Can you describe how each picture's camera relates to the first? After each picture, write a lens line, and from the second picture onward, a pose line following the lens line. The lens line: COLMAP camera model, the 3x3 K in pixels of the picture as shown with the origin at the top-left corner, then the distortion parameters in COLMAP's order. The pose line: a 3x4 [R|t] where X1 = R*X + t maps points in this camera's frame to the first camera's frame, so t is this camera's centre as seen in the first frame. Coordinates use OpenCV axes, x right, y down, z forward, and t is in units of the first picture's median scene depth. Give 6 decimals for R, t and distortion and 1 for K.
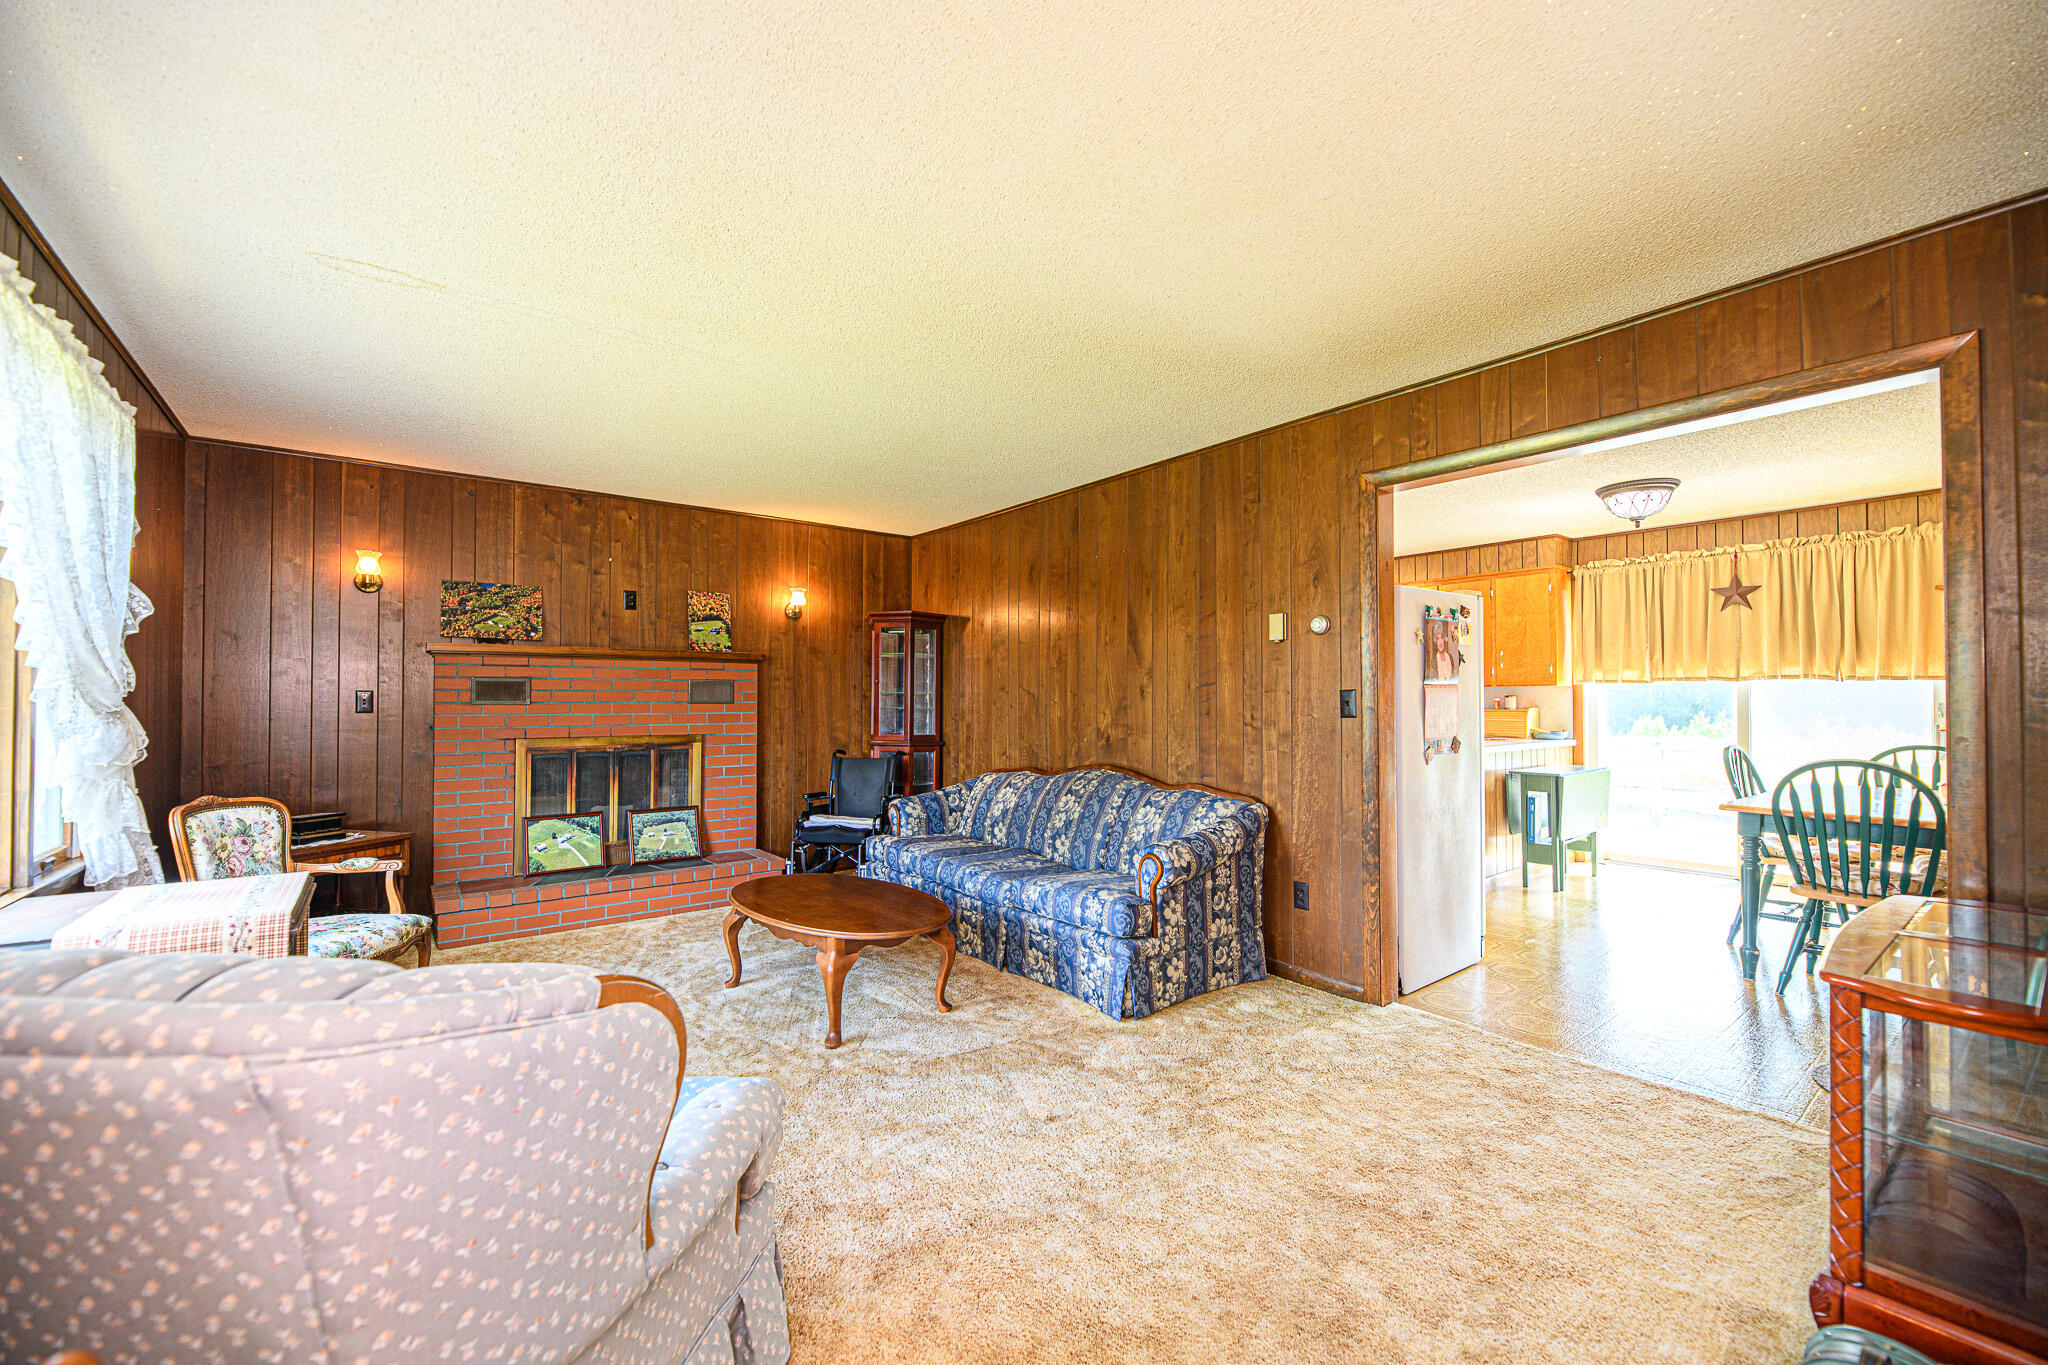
lens RADIAL K [[826.0, 0, 1028.0], [0, 826.0, 687.0], [0, 0, 1]] dist [0.001917, -0.004331]
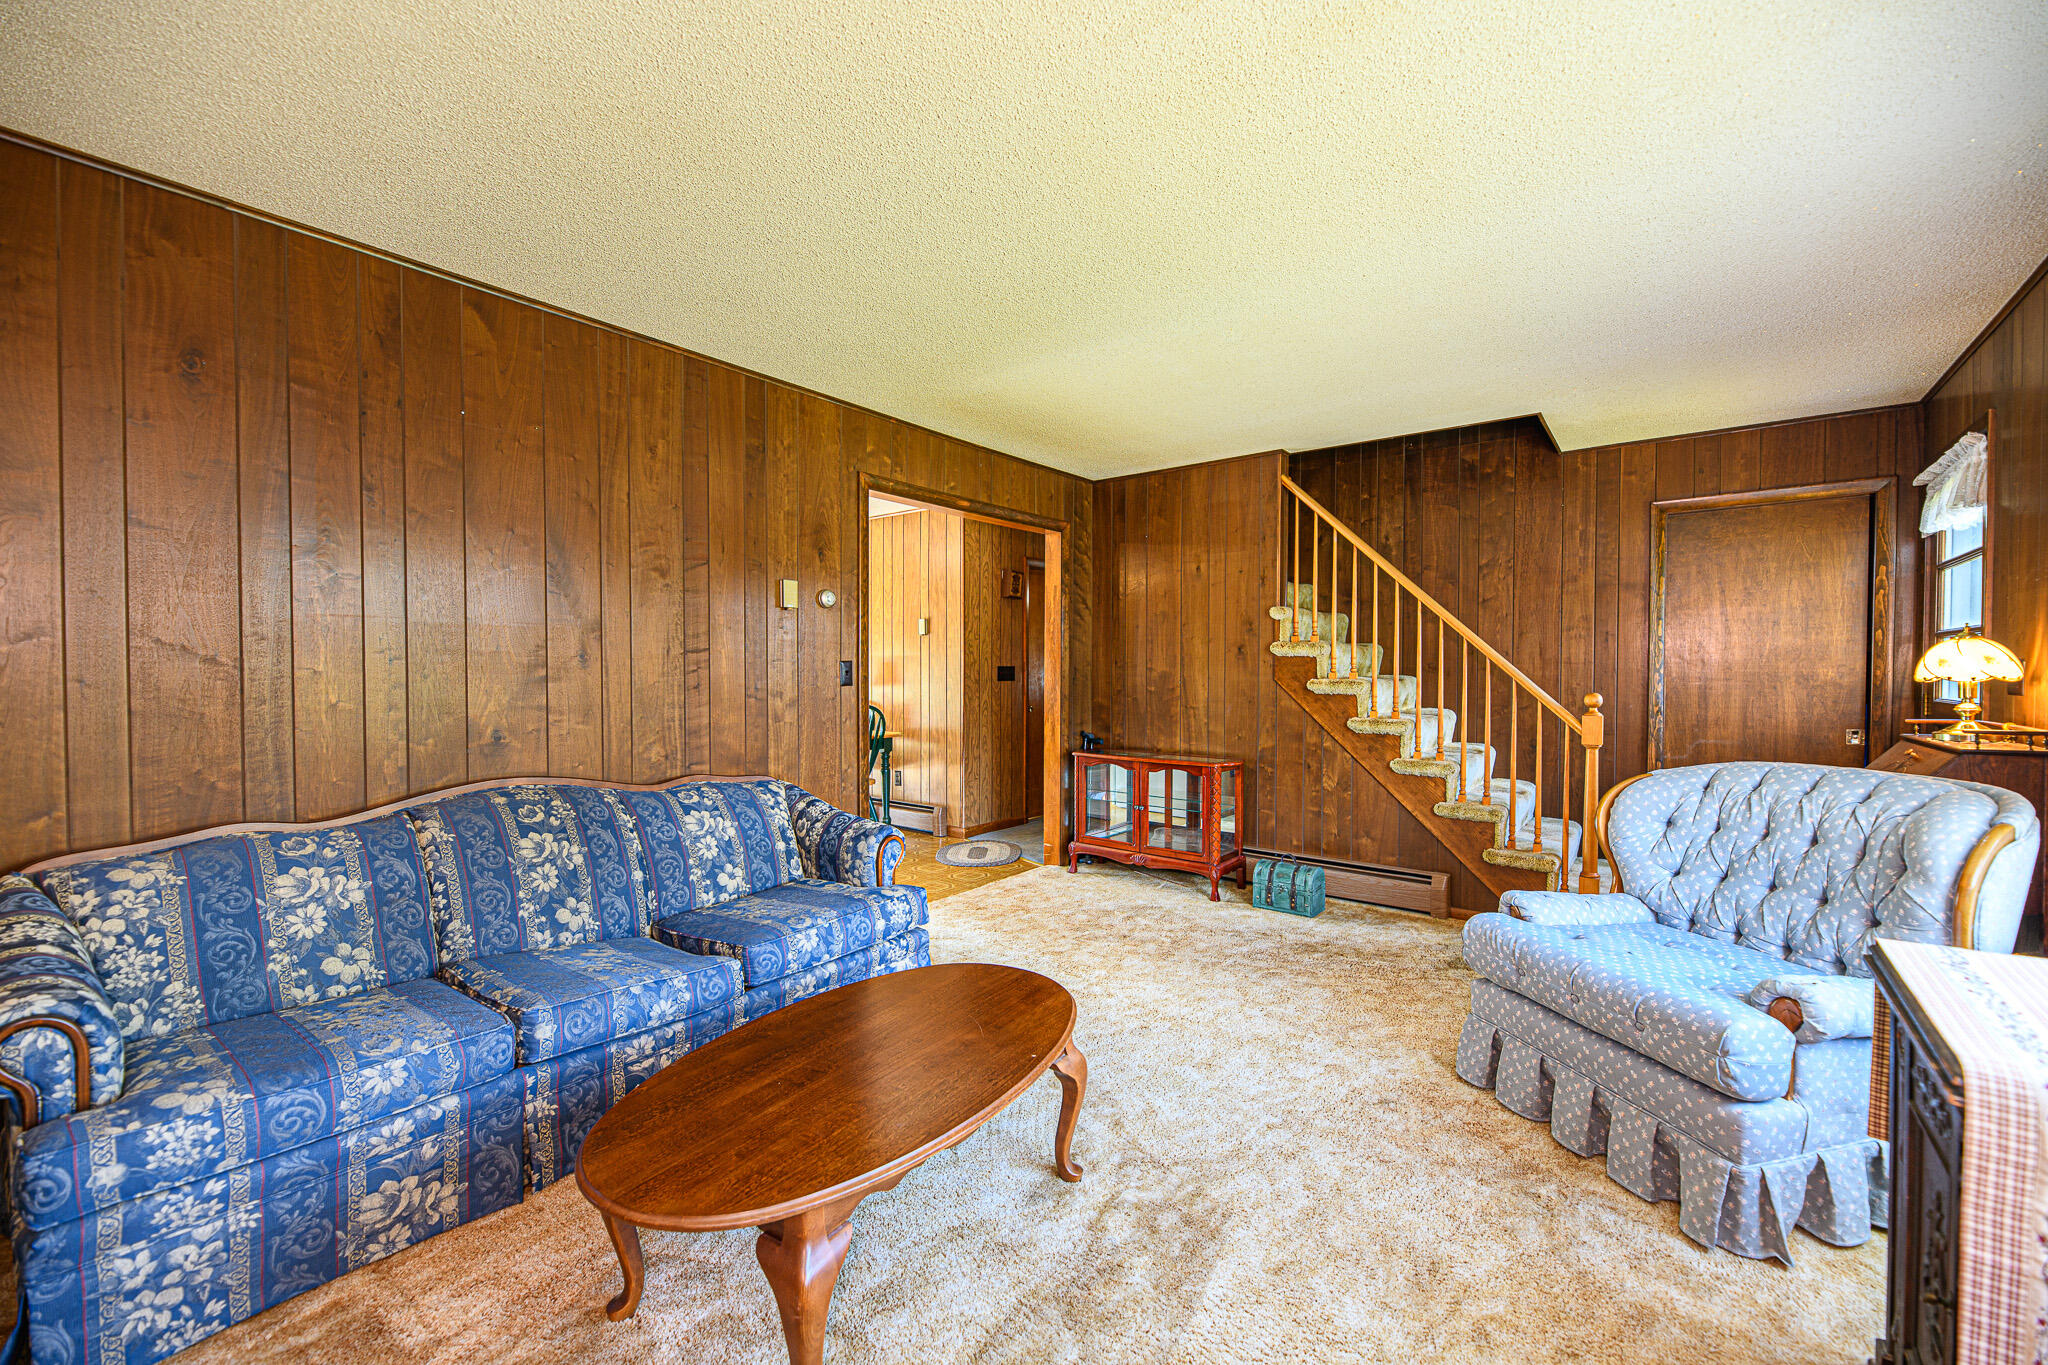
lens RADIAL K [[826.0, 0, 1028.0], [0, 826.0, 687.0], [0, 0, 1]] dist [0.001917, -0.004331]
pose [[-0.244011, -0.004751, 0.969761, -0.634181], [-0.006938, 0.999971, 0.003153, 0.027725], [-0.969748, -0.005959, -0.244037, 0.877239]]
